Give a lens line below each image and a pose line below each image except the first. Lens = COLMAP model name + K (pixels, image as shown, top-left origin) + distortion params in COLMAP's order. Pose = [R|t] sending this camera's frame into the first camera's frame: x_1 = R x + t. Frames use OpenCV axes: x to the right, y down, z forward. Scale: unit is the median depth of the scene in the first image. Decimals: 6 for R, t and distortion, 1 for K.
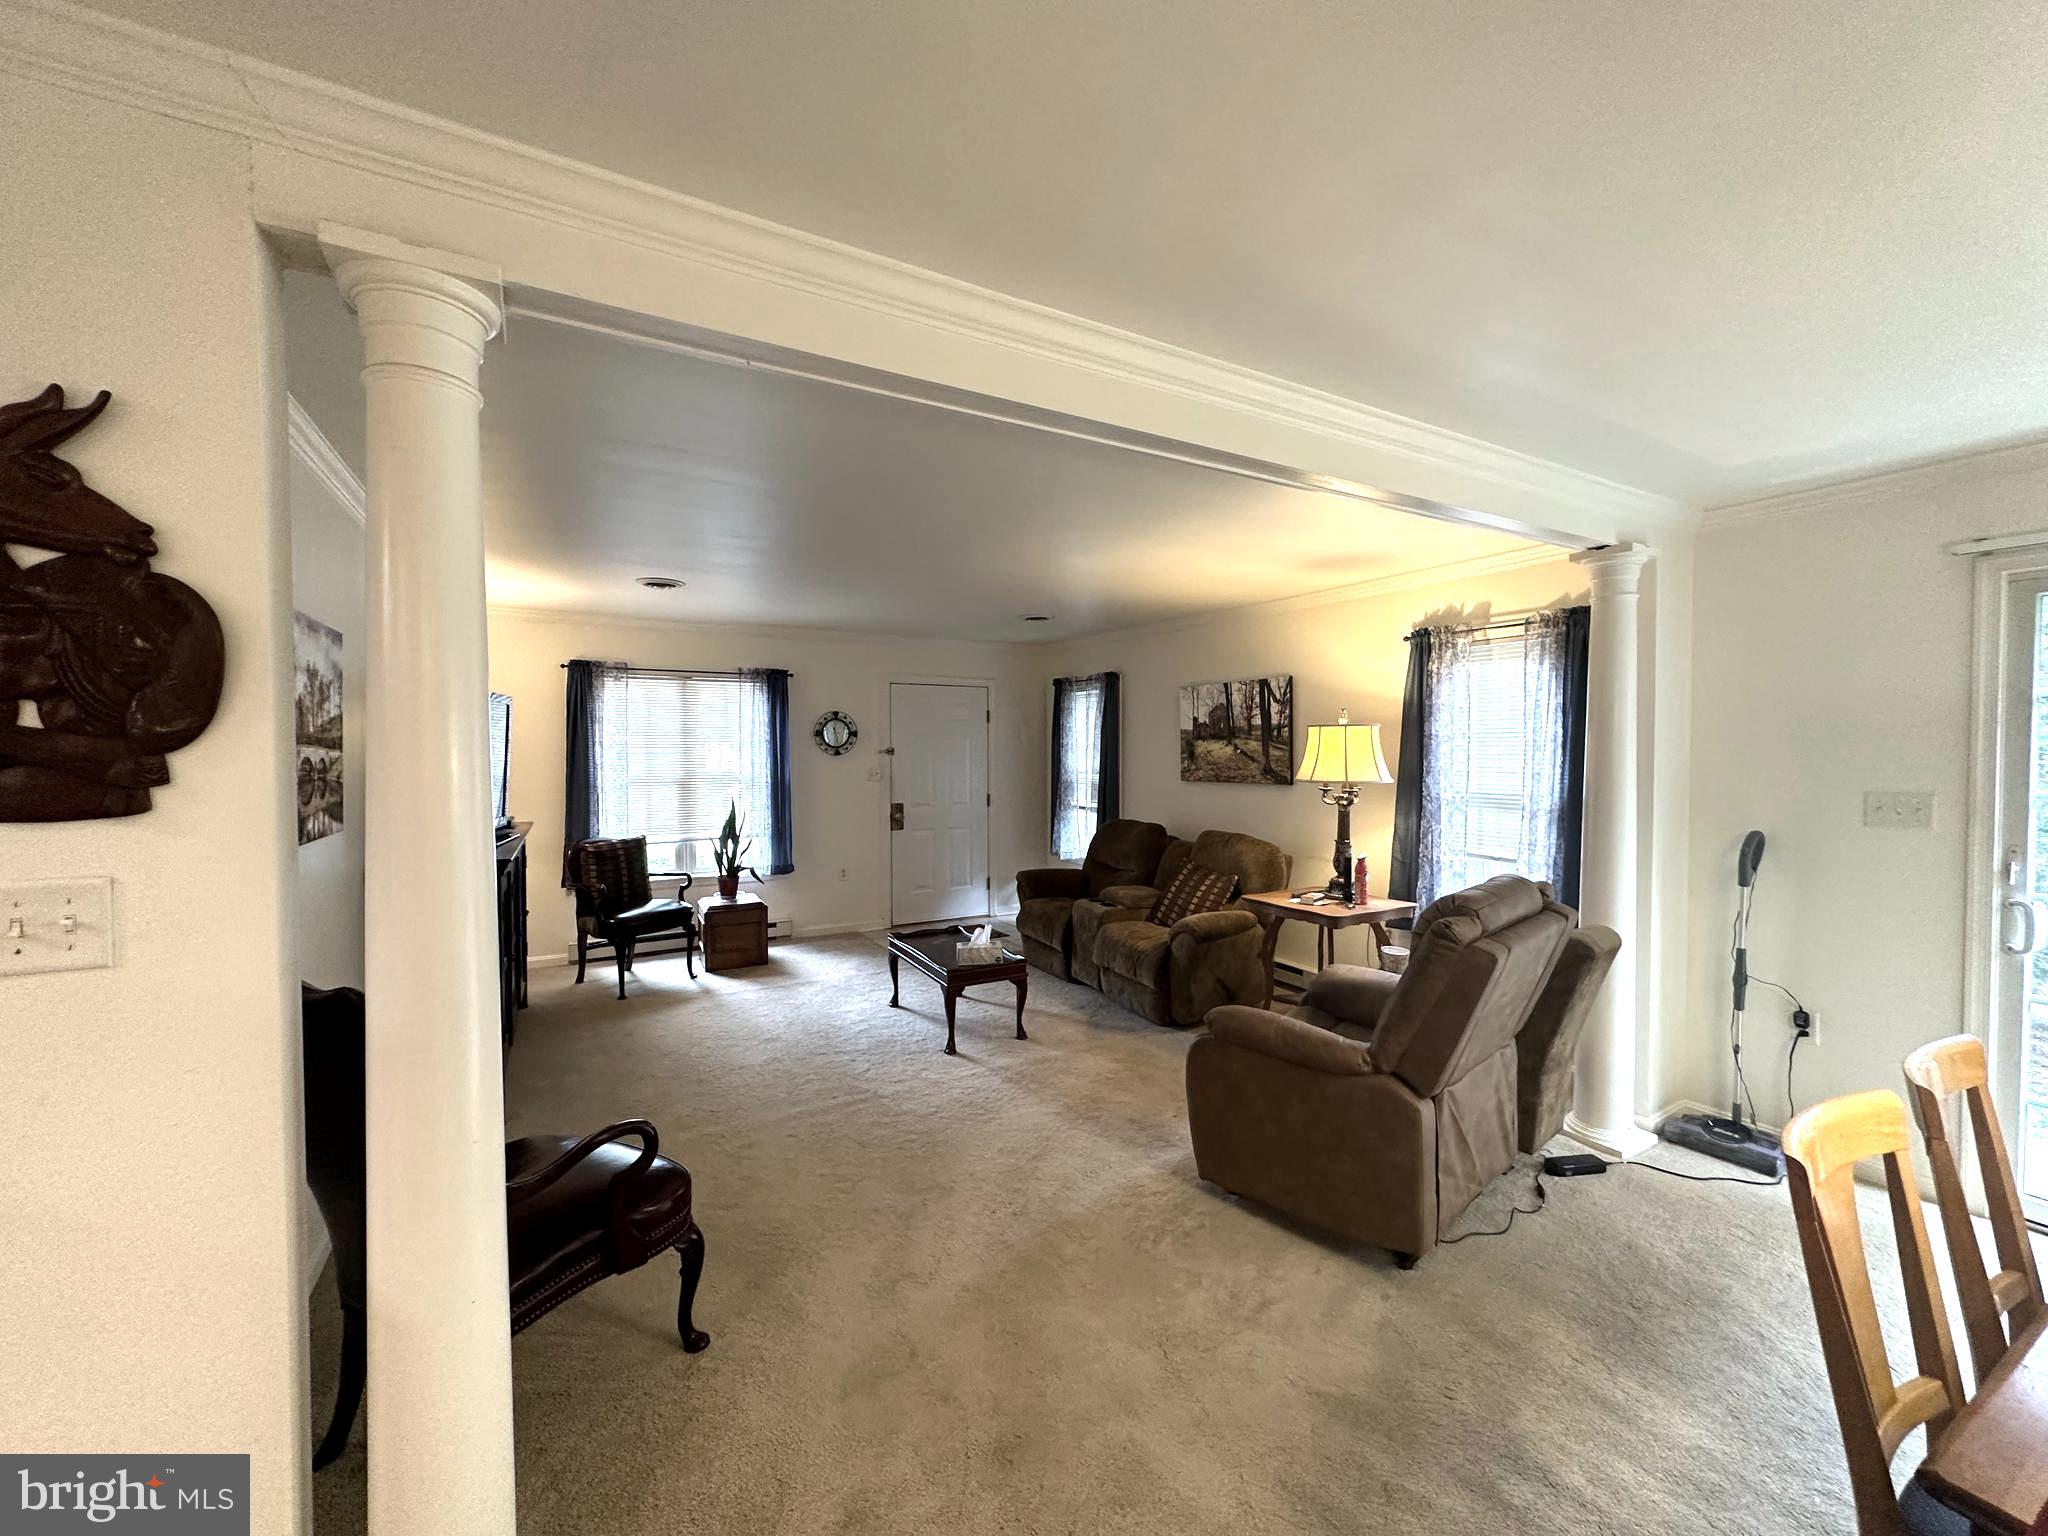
lens RADIAL K [[818.1, 0, 1020.9], [0, 818.1, 769.2], [0, 0, 1]] dist [-0.003511, 0.001373]
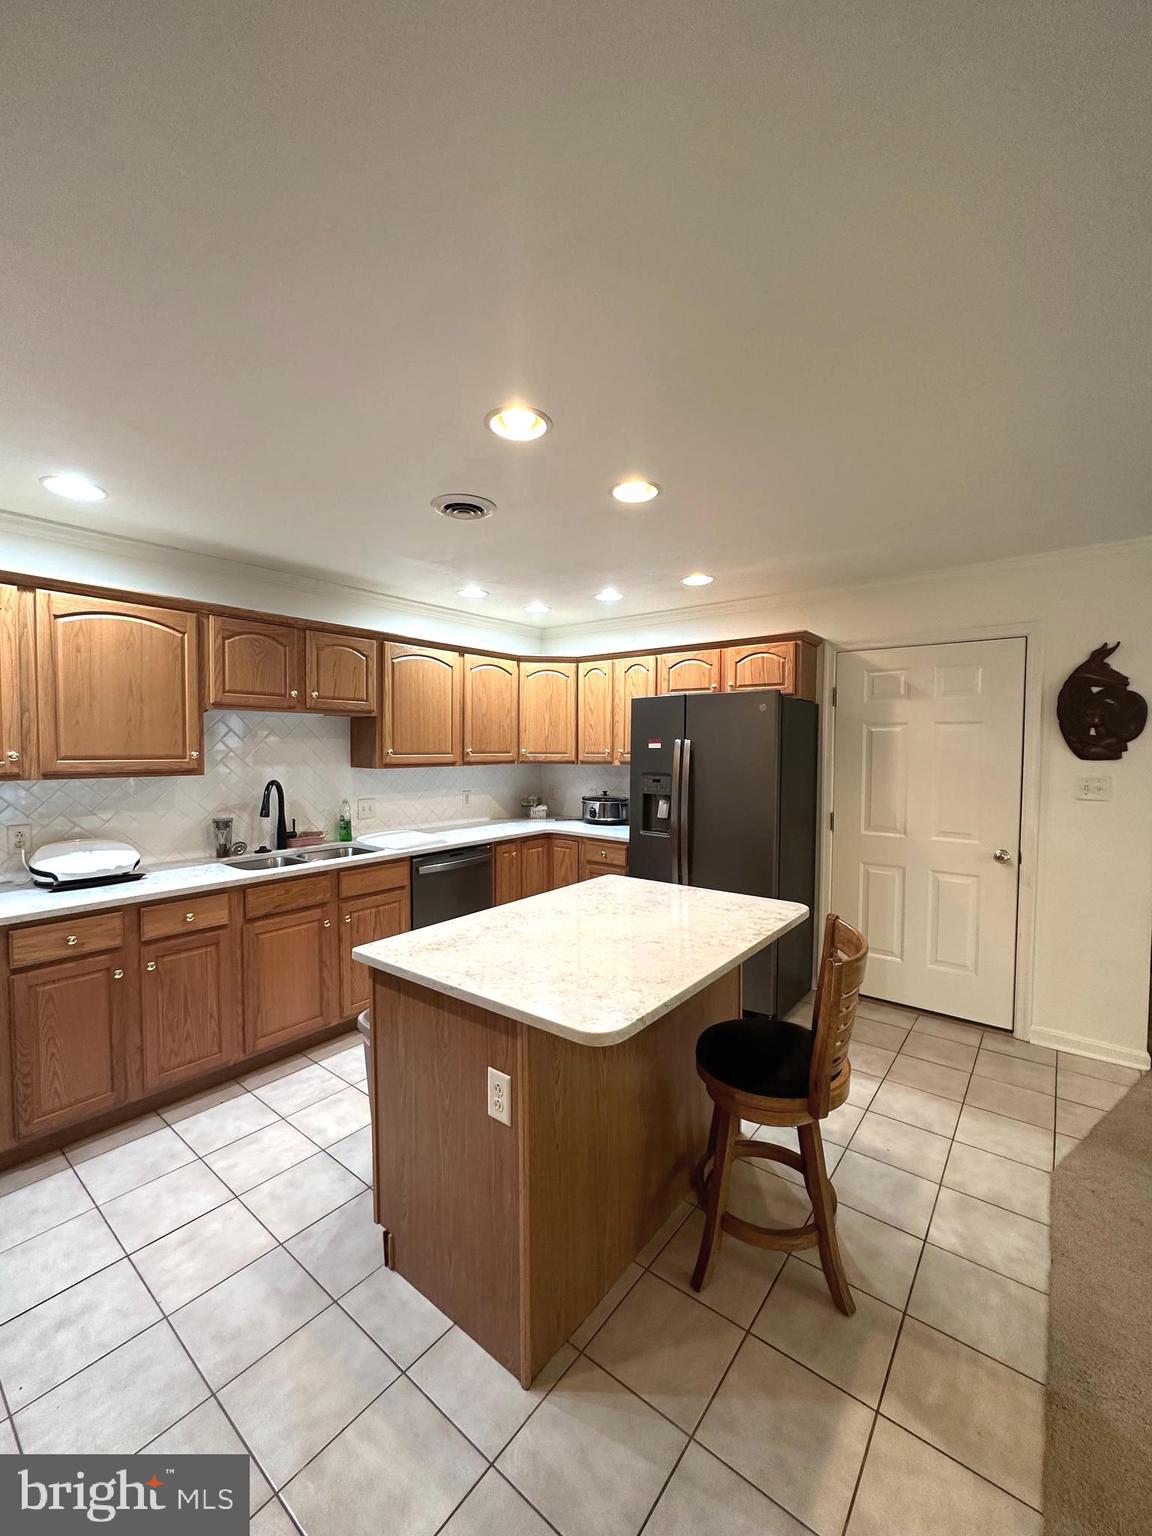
lens RADIAL K [[613.6, 0, 576.3], [0, 613.6, 768.3], [0, 0, 1]] dist [-0.003511, 0.001373]
pose [[0.376236, 0.041759, -0.925582, 0.111137], [-0.034288, 0.998927, 0.031131, 0.020720], [0.925889, 0.020024, 0.377264, -0.490265]]
